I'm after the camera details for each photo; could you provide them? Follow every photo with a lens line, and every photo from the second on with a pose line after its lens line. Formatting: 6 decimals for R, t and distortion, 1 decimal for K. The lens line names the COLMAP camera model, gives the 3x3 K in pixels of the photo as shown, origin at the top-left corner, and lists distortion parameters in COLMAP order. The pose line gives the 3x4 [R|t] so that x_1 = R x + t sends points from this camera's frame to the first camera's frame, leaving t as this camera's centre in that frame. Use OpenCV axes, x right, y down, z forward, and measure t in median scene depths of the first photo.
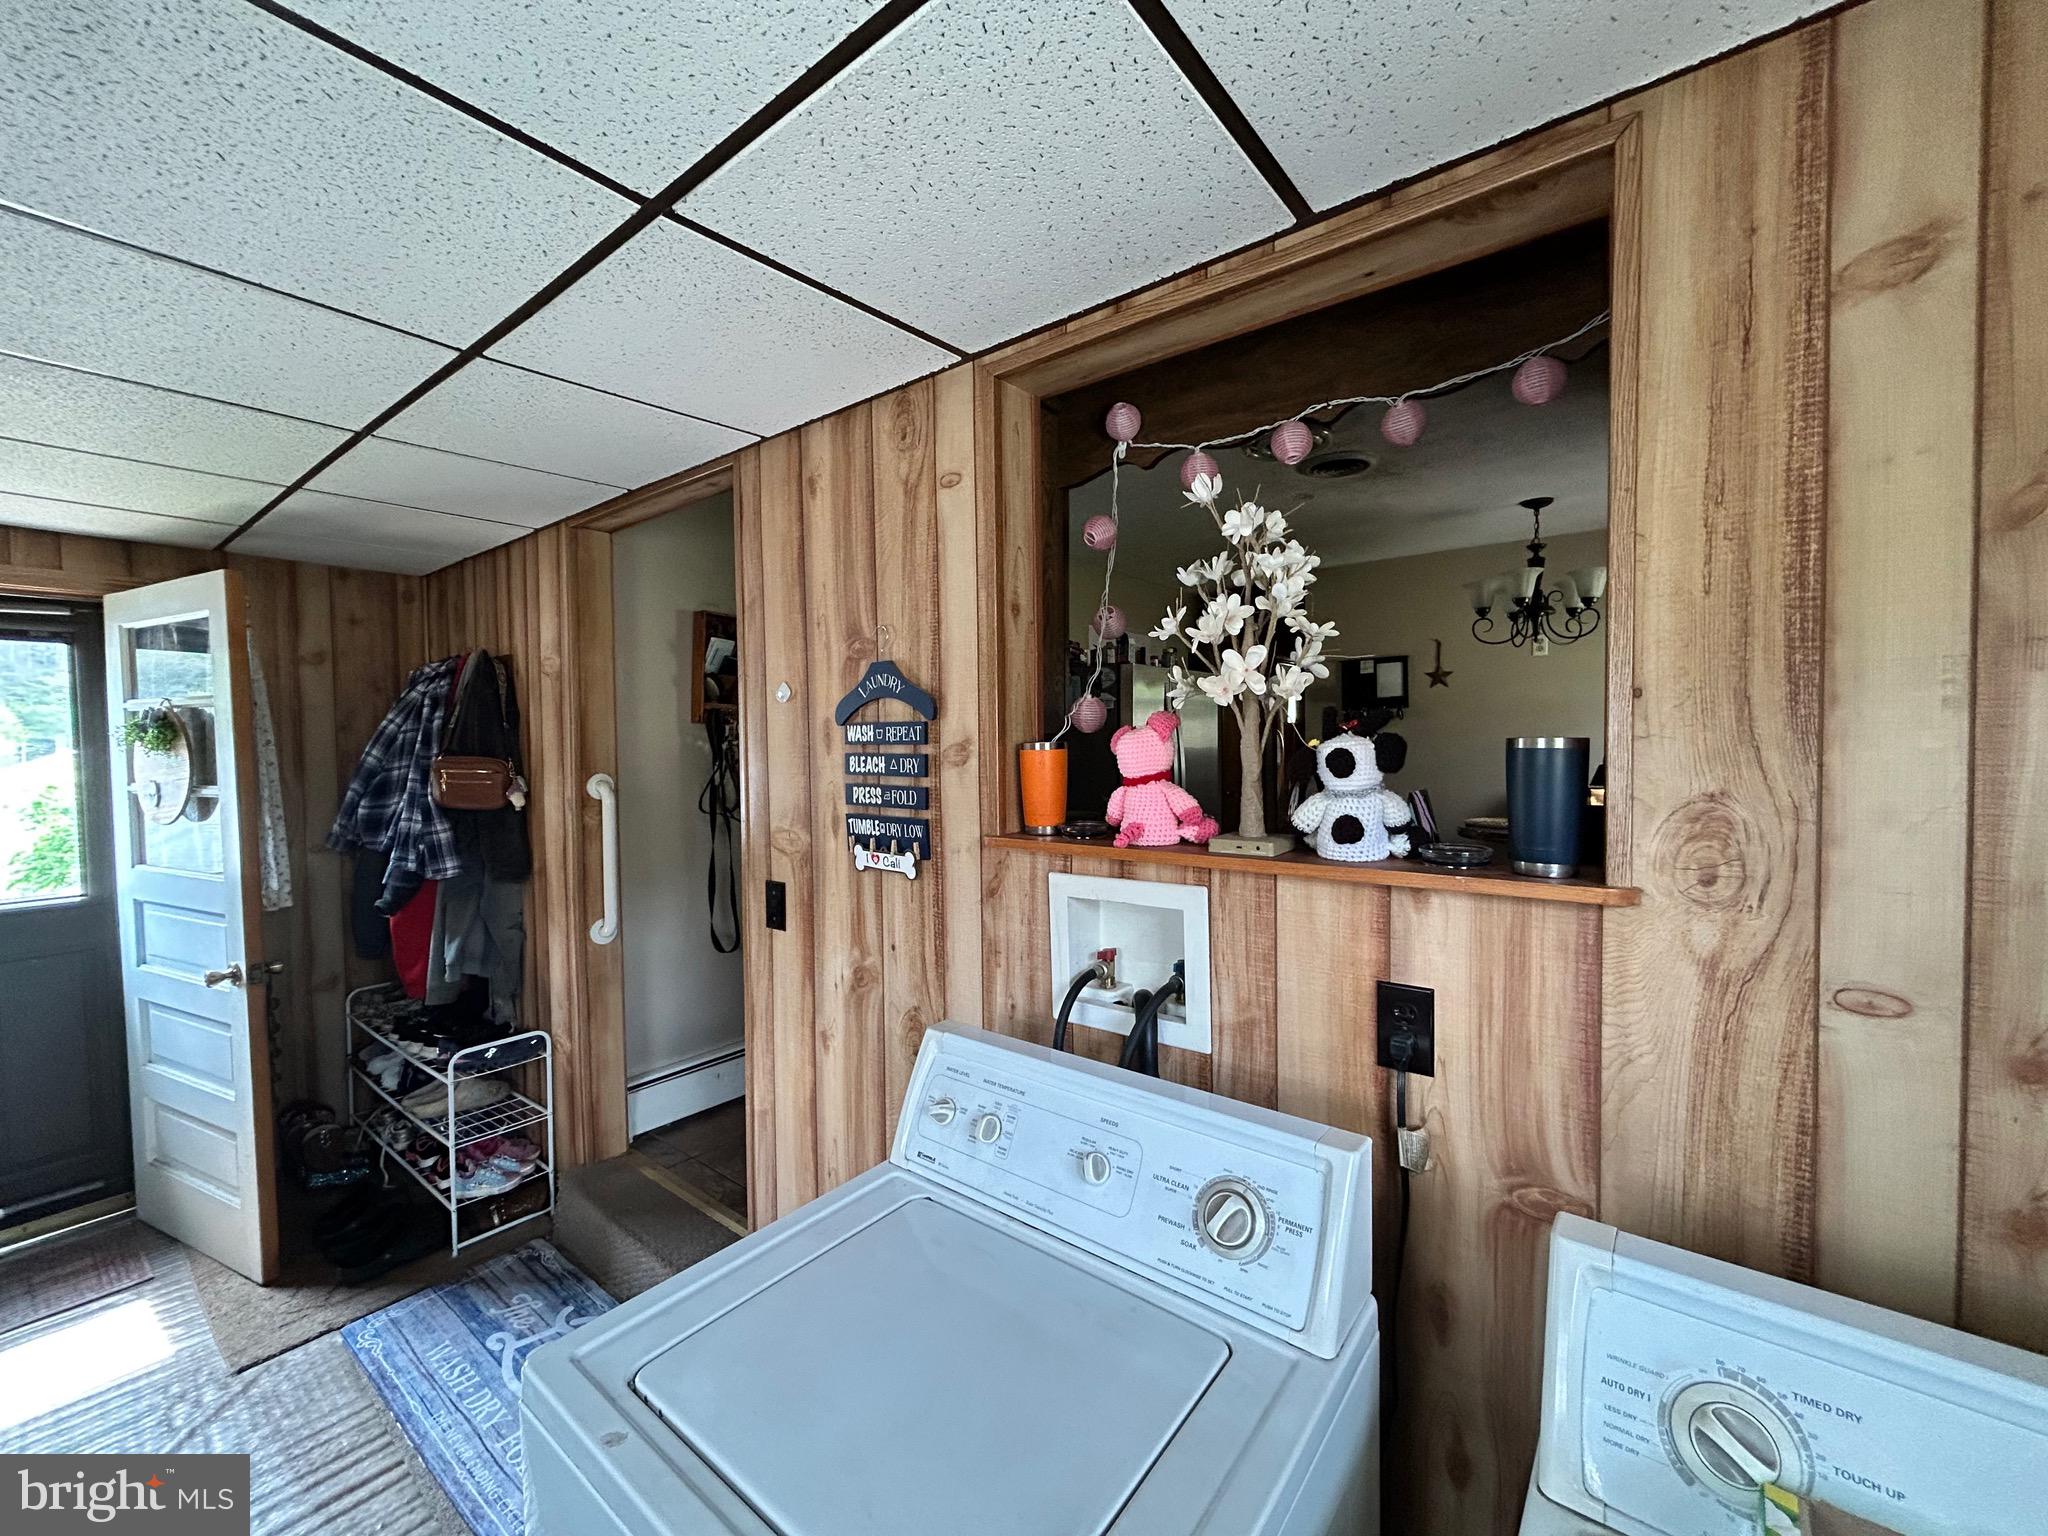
lens RADIAL K [[825.0, 0, 1021.3], [0, 825.0, 766.1], [0, 0, 1]] dist [0.001284, -0.000172]
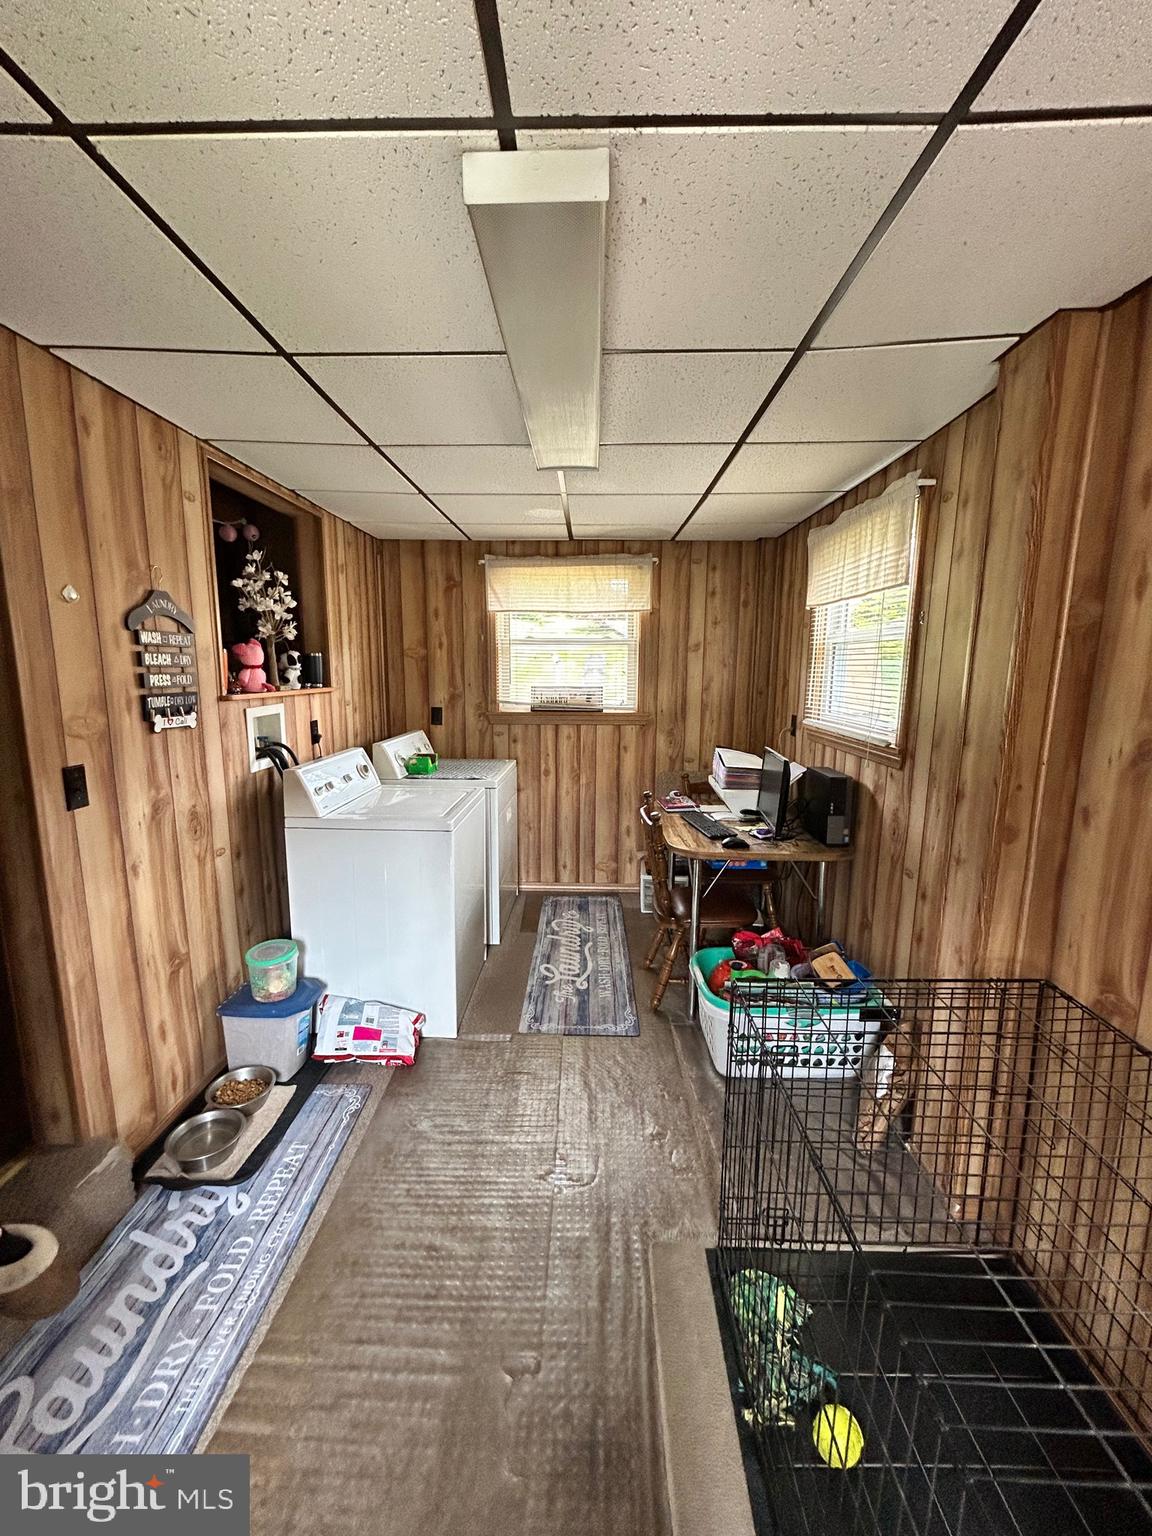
lens RADIAL K [[618.7, 0, 576.0], [0, 618.7, 768.0], [0, 0, 1]] dist [0.001284, -0.000172]
pose [[-0.595553, -0.118739, 0.794492, -1.530430], [0.027333, 0.985448, 0.167767, 0.024129], [-0.802851, 0.121630, -0.583641, 1.059162]]
